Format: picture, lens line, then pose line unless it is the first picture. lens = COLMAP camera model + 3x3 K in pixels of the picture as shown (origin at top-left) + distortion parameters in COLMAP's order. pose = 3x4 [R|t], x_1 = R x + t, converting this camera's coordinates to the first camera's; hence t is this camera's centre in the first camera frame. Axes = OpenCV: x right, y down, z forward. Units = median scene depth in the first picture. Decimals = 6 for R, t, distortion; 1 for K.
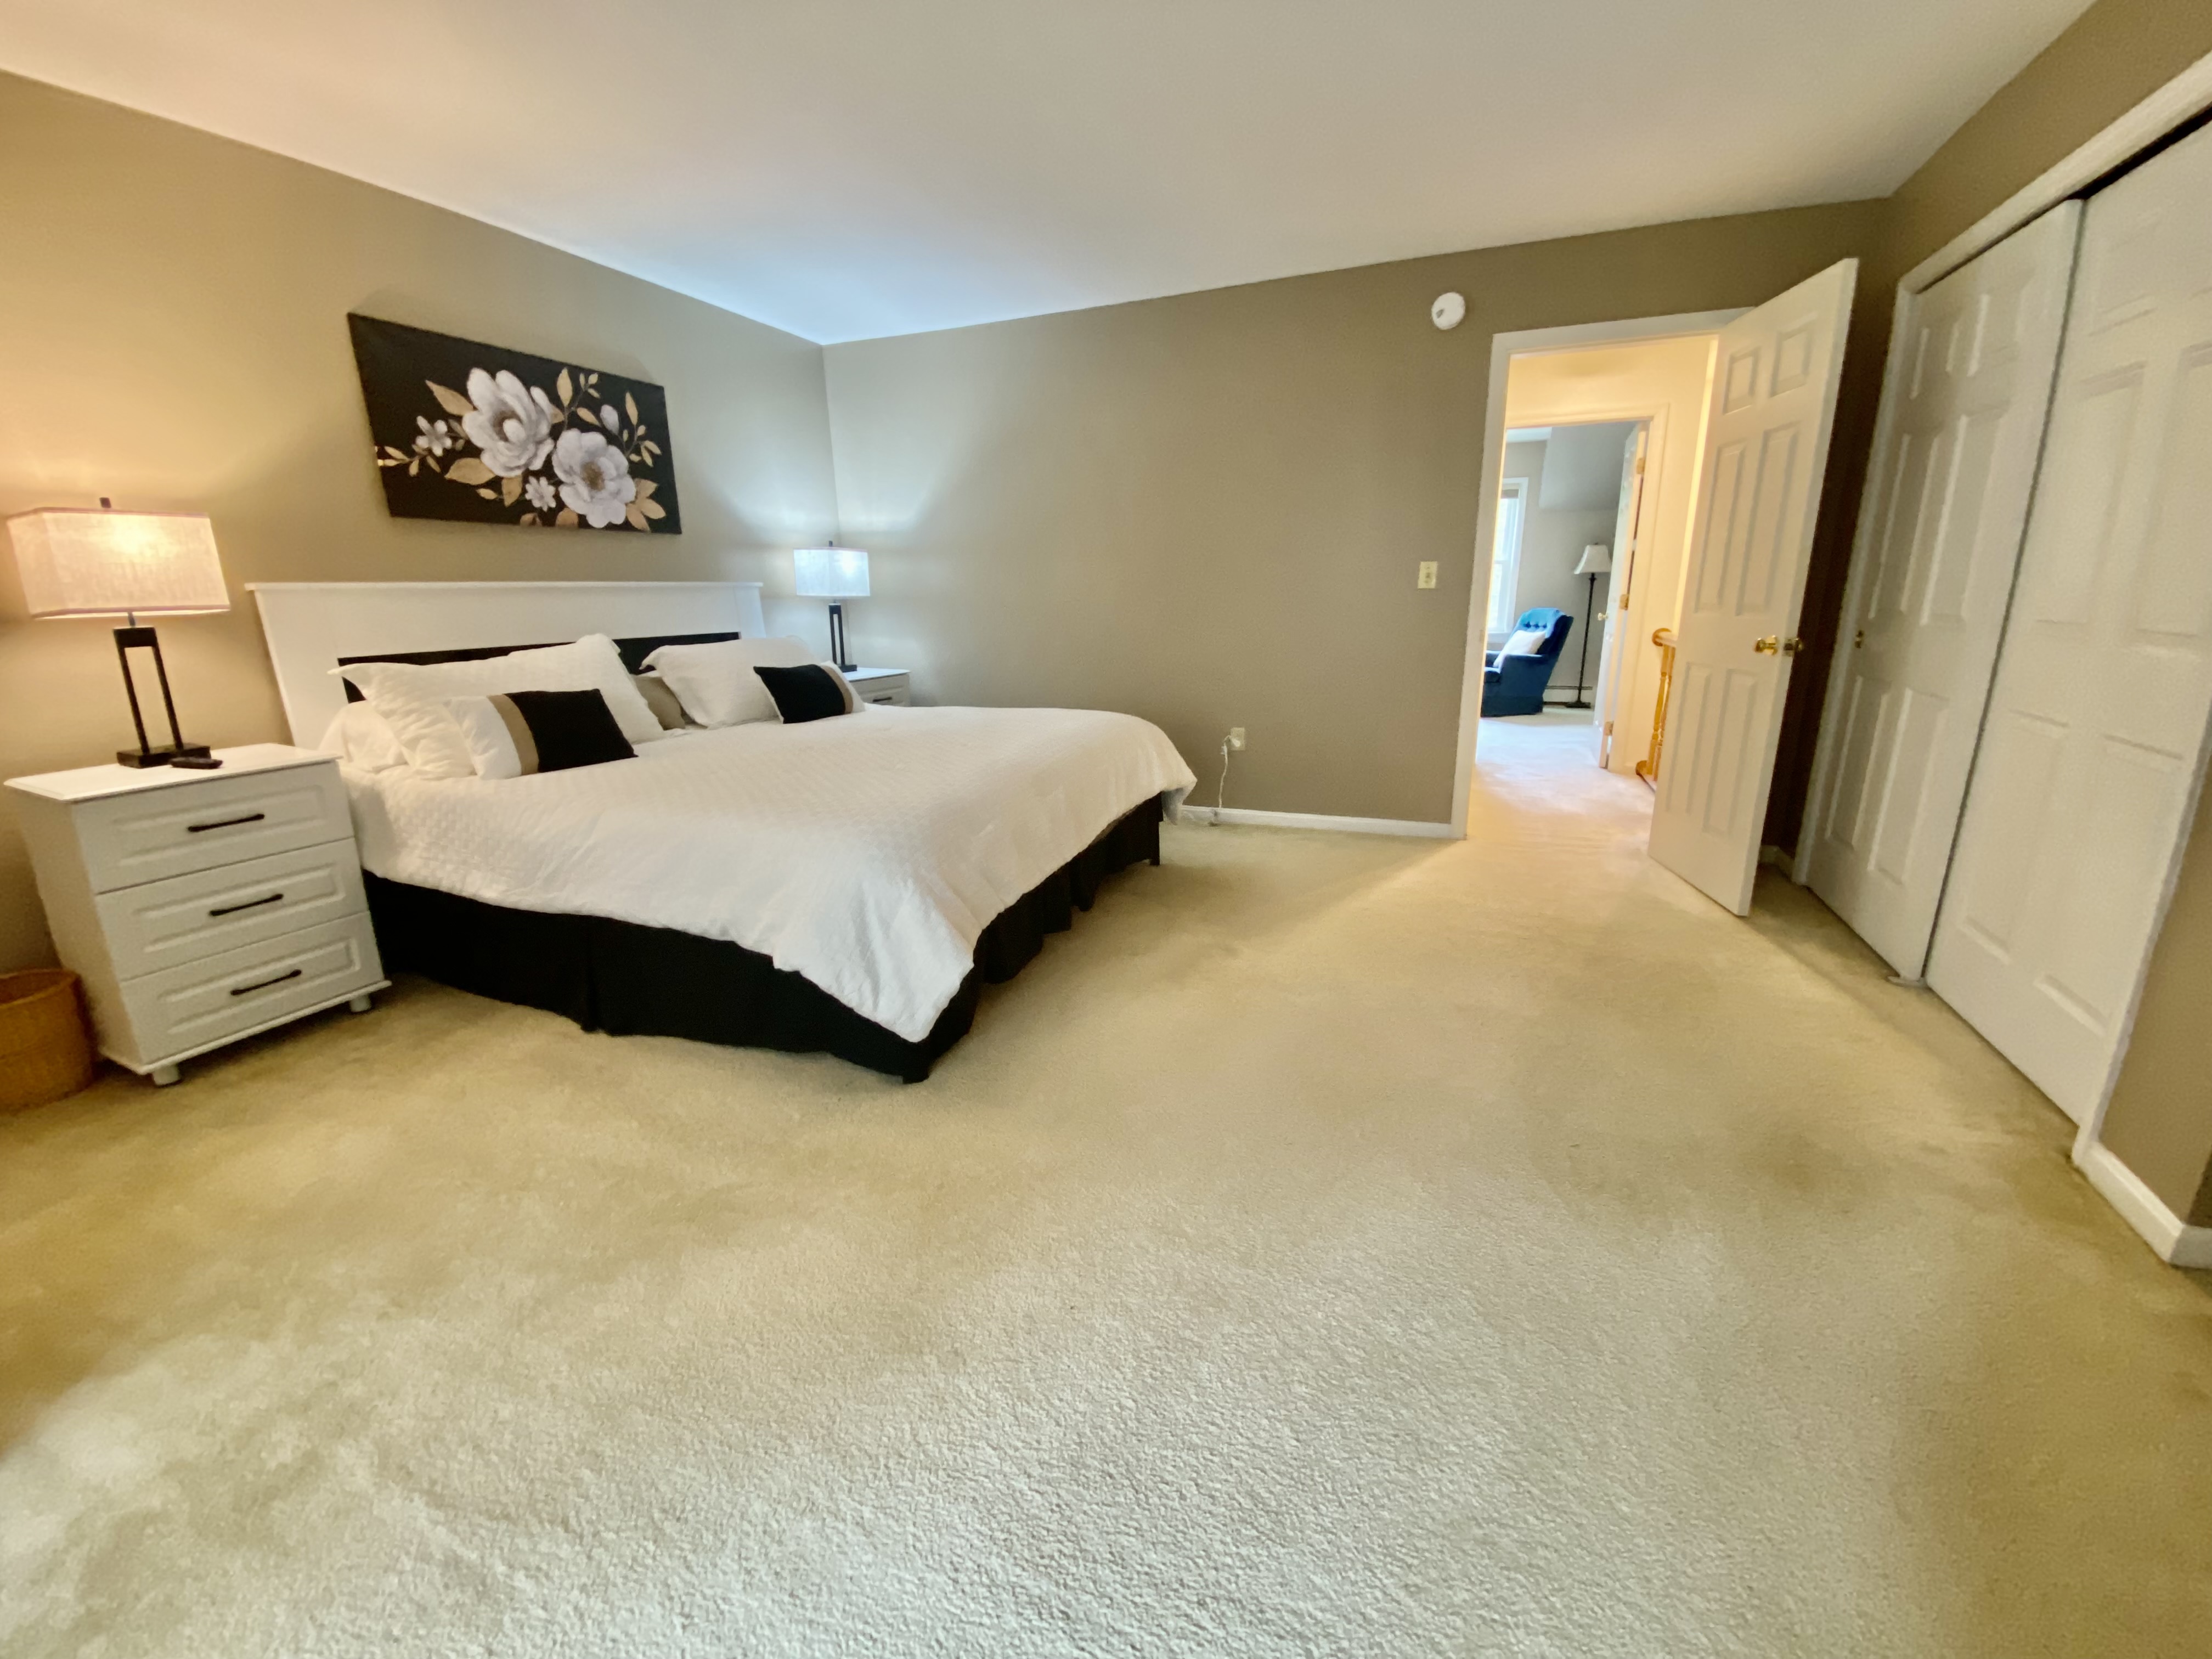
lens RADIAL K [[905.8, 0, 1114.2], [0, 905.8, 833.5], [0, 0, 1]] dist [0.034438, -0.022230]
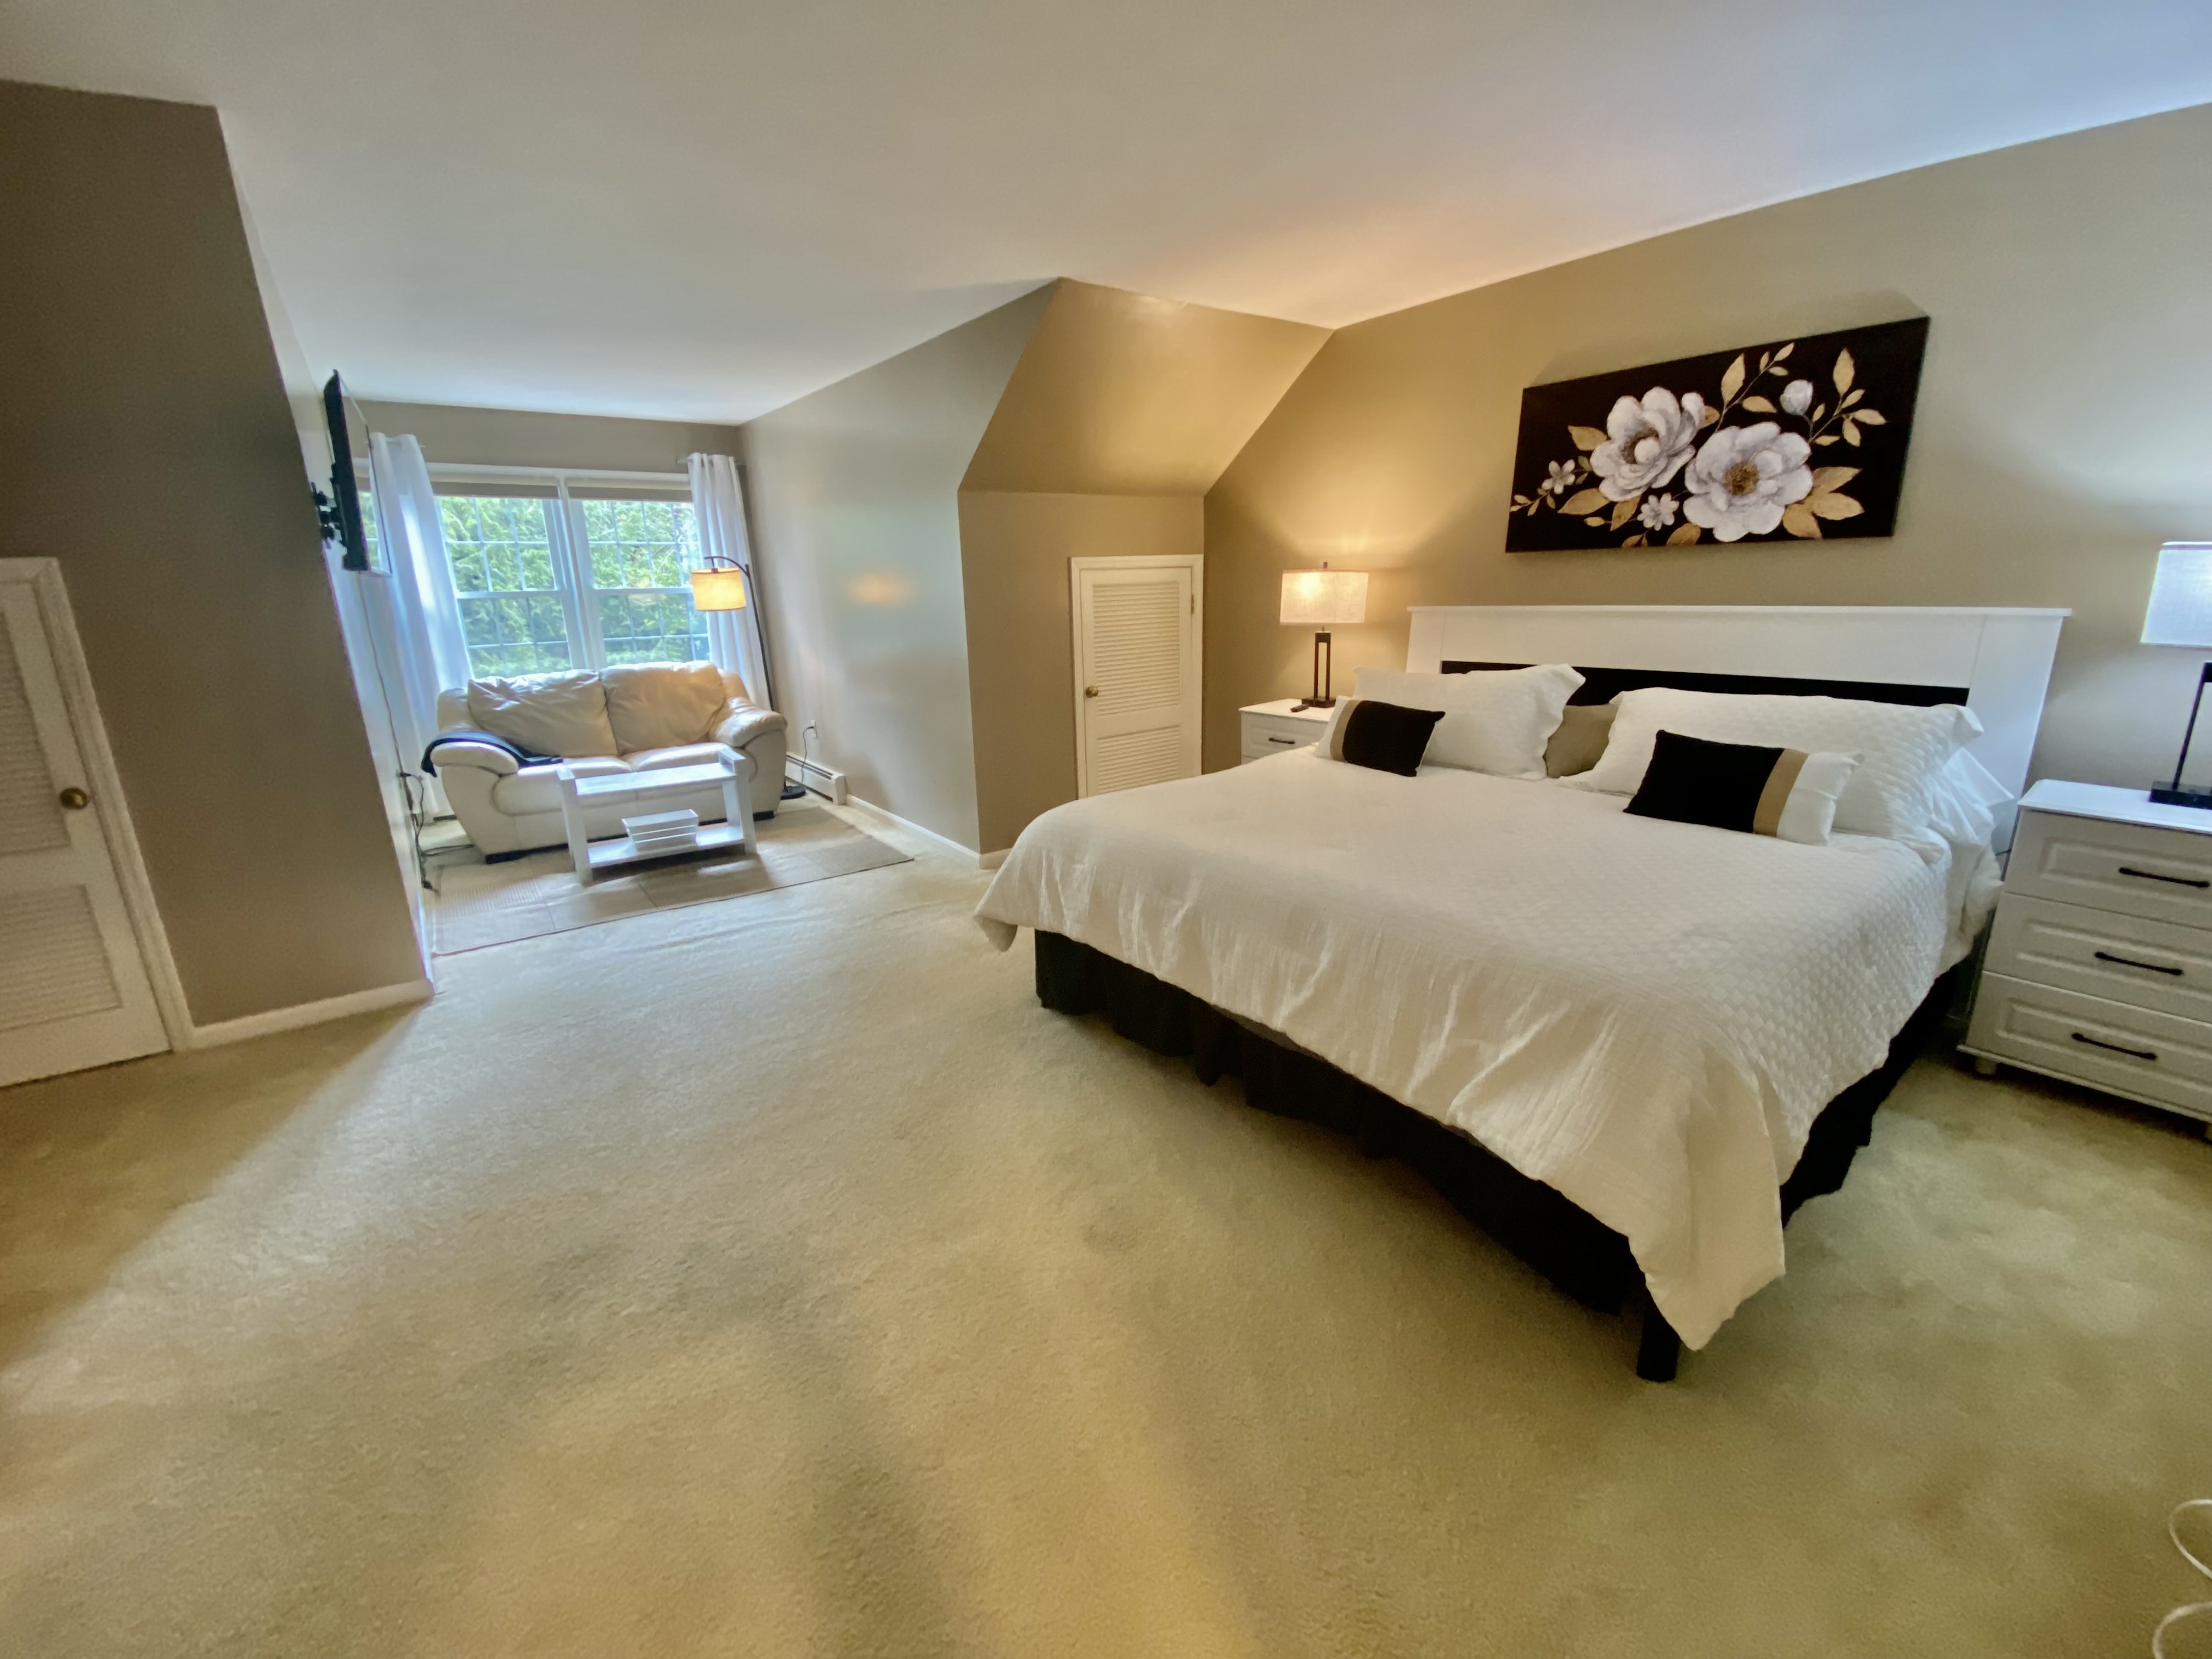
lens RADIAL K [[785.1, 0, 1109.1], [0, 785.1, 793.9], [0, 0, 1]] dist [-0.000397, -0.009946]
pose [[-0.449457, 0.209483, -0.868393, 0.365102], [-0.235559, 0.909915, 0.341418, -0.251929], [0.861685, 0.358010, -0.359622, 0.910990]]
